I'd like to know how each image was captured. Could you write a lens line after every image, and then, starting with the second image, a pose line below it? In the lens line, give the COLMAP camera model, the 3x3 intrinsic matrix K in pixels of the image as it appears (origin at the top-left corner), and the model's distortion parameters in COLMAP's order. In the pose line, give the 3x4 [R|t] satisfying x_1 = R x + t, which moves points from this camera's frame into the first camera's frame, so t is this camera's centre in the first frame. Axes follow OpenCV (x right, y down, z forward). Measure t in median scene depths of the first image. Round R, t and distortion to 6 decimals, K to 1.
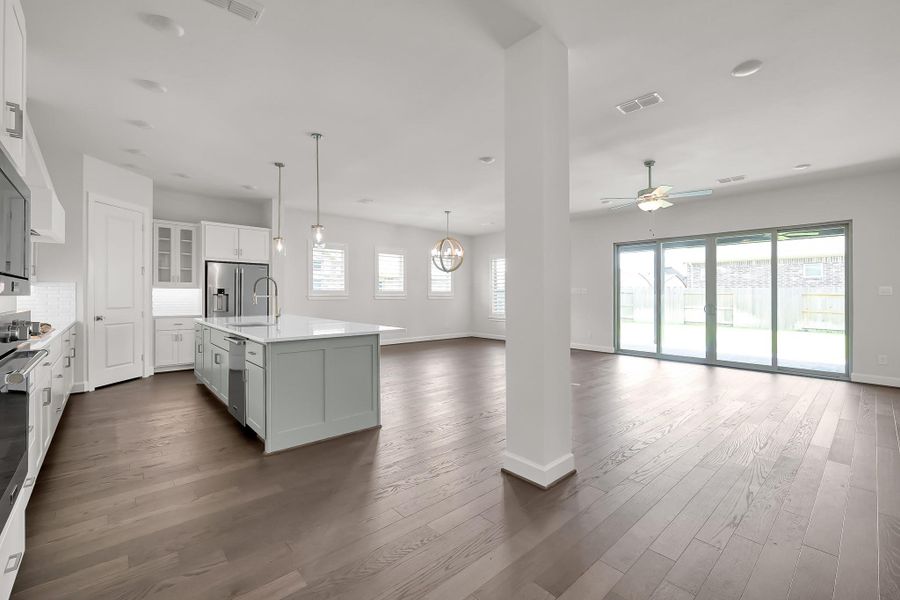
lens RADIAL K [[383.9, 0, 447.9], [0, 383.9, 292.5], [0, 0, 1]] dist [0.000387, -0.000437]
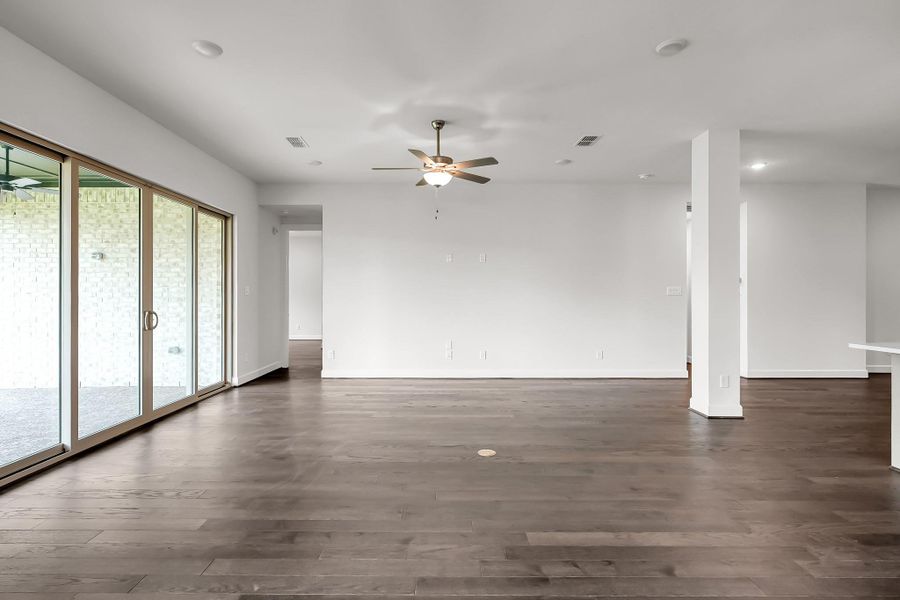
lens RADIAL K [[450.1, 0, 457.2], [0, 450.1, 297.4], [0, 0, 1]] dist [-0.001179, -0.000376]
pose [[-0.745936, -0.006611, 0.665985, -0.063820], [-0.007366, 0.999971, 0.001675, 0.003408], [-0.665977, -0.003656, -0.745963, 1.007079]]
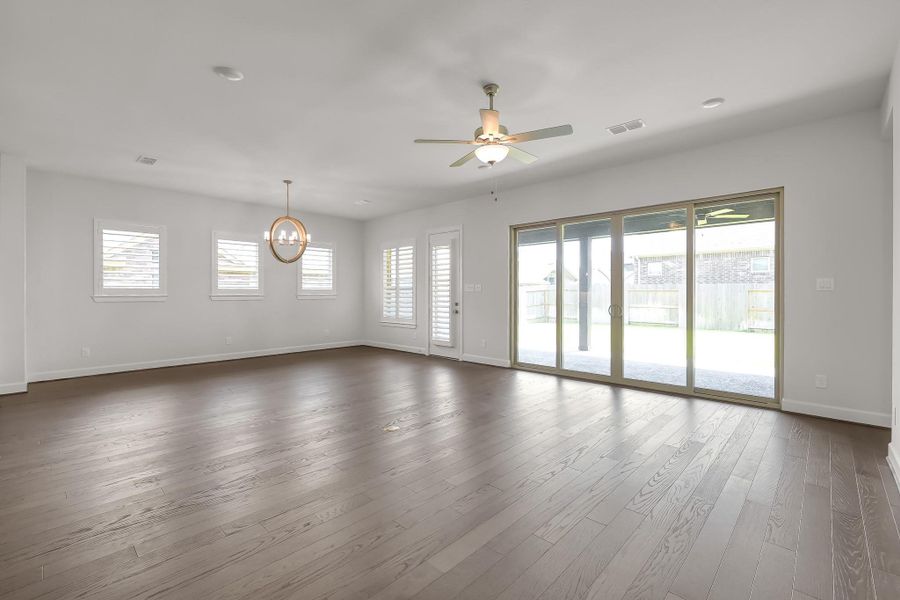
lens RADIAL K [[396.9, 0, 448.4], [0, 396.9, 294.8], [0, 0, 1]] dist [-0.003660, -0.000116]
pose [[0.996096, -0.002462, 0.088240, 0.237743], [0.001675, 0.999958, 0.008999, 0.001611], [-0.088259, -0.008816, 0.996059, 0.206610]]
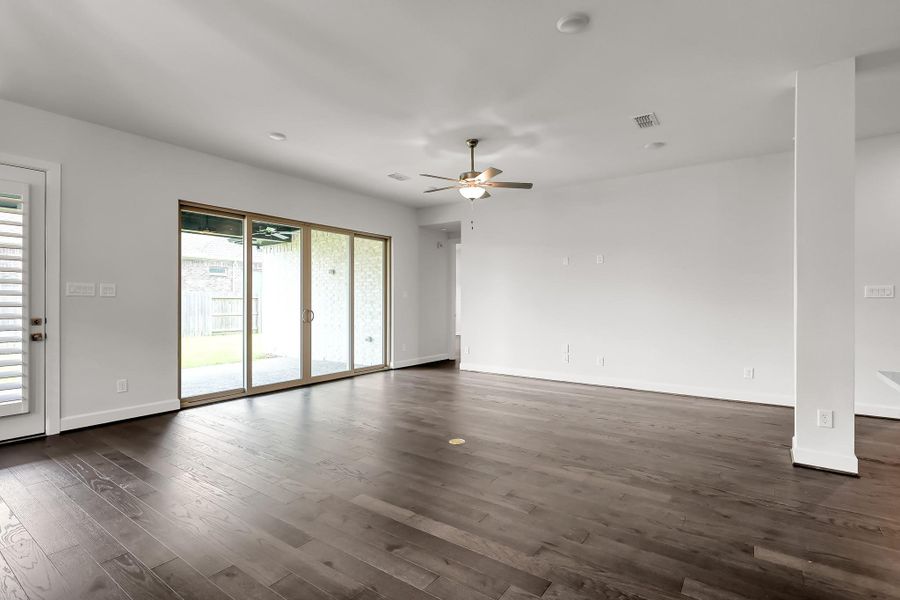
lens RADIAL K [[440.1, 0, 442.0], [0, 440.1, 299.5], [0, 0, 1]] dist [-0.000295, -0.000042]
pose [[-0.212612, -0.003993, 0.977129, -0.243573], [-0.006569, 0.999975, 0.002657, 0.002471], [-0.977115, -0.005854, -0.212633, 0.785676]]
